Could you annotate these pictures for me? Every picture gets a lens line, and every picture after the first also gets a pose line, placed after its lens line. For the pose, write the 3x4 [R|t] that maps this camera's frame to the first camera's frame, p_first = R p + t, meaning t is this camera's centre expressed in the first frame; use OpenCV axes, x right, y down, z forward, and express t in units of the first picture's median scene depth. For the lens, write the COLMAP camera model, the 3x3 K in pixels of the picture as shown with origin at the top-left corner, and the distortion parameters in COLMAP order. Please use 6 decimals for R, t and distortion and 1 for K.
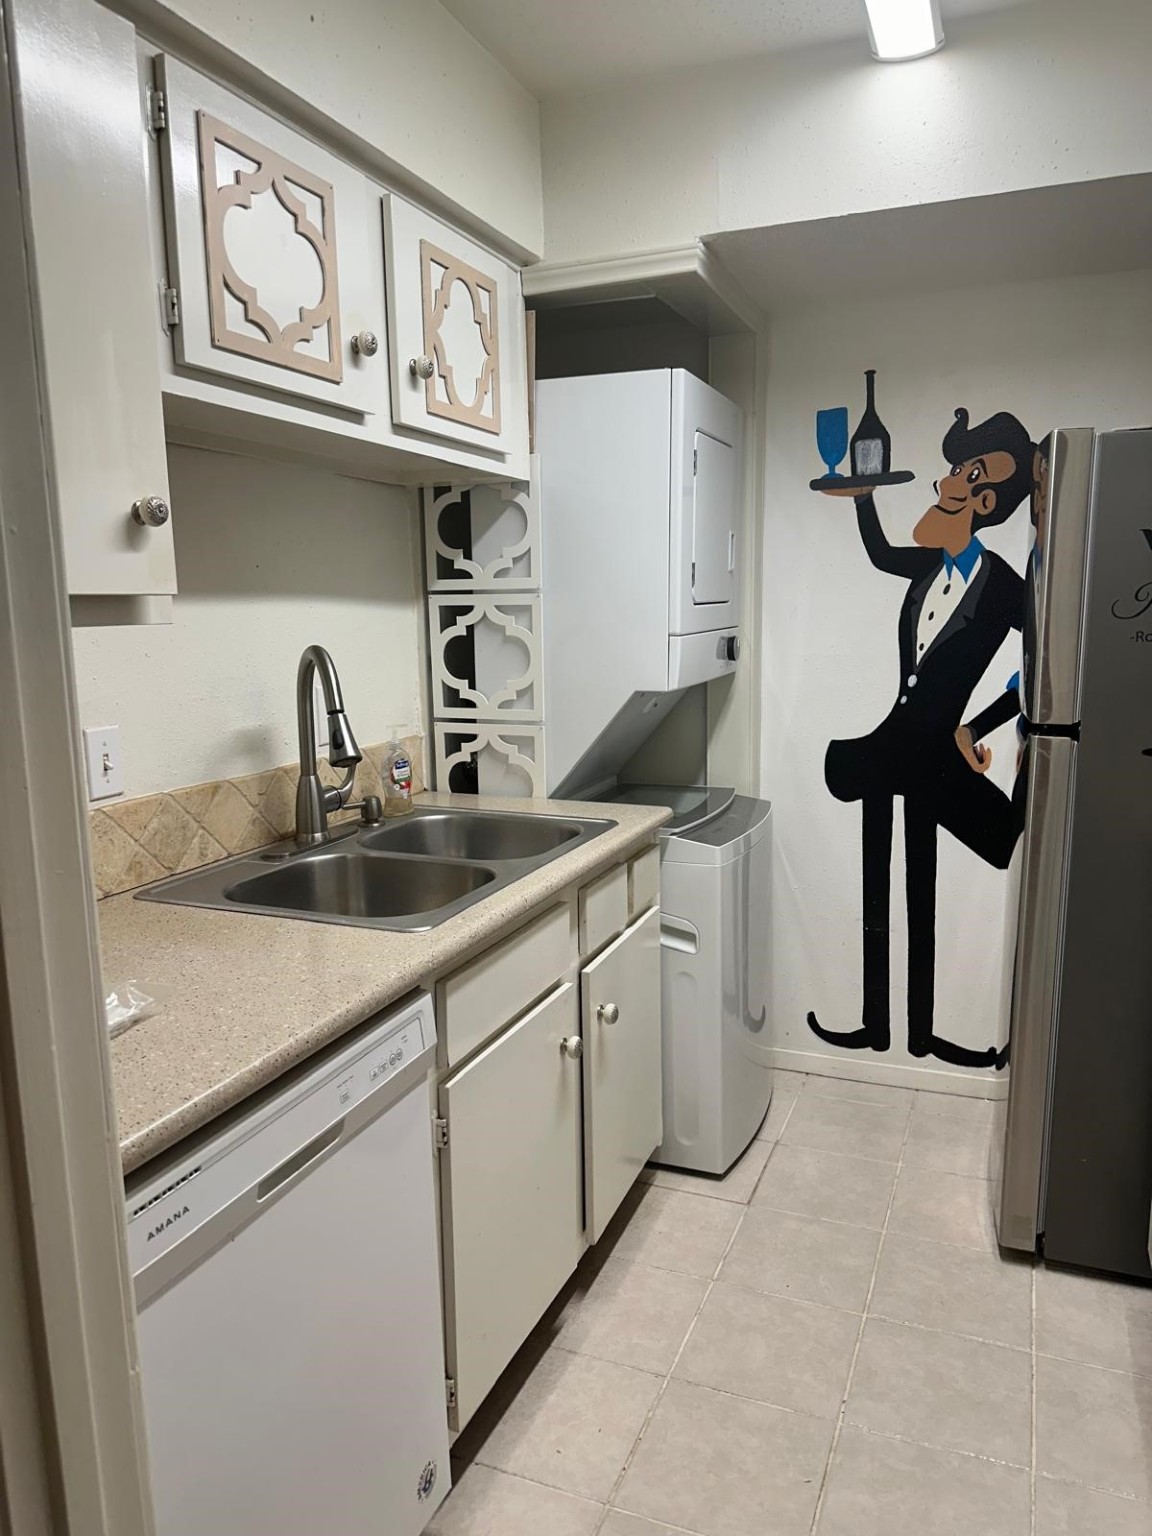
lens RADIAL K [[1085.5, 0, 578.3], [0, 1085.5, 765.0], [0, 0, 1]] dist [0.093471, -0.111341]
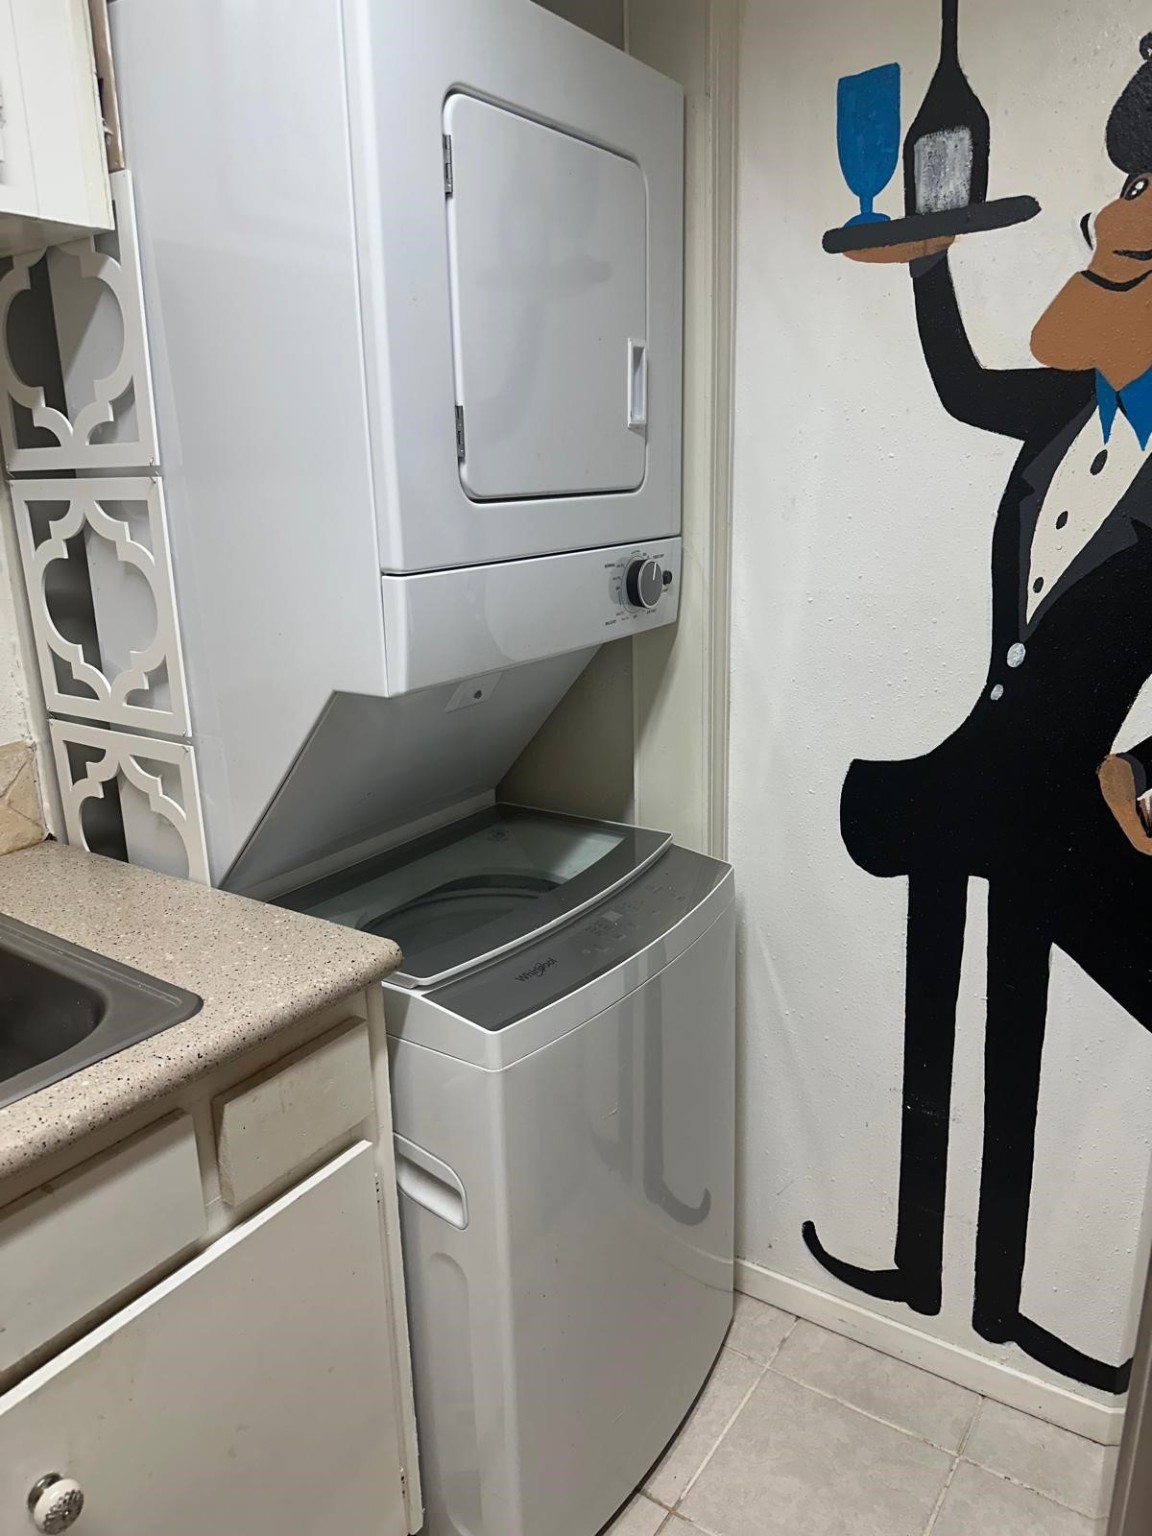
lens RADIAL K [[1106.4, 0, 568.0], [0, 1106.4, 762.7], [0, 0, 1]] dist [-0.004524, -0.001608]
pose [[0.977133, 0.048920, -0.206924, 0.218409], [-0.025509, 0.993116, 0.114327, -0.081669], [0.211092, -0.106435, 0.971654, 0.486430]]
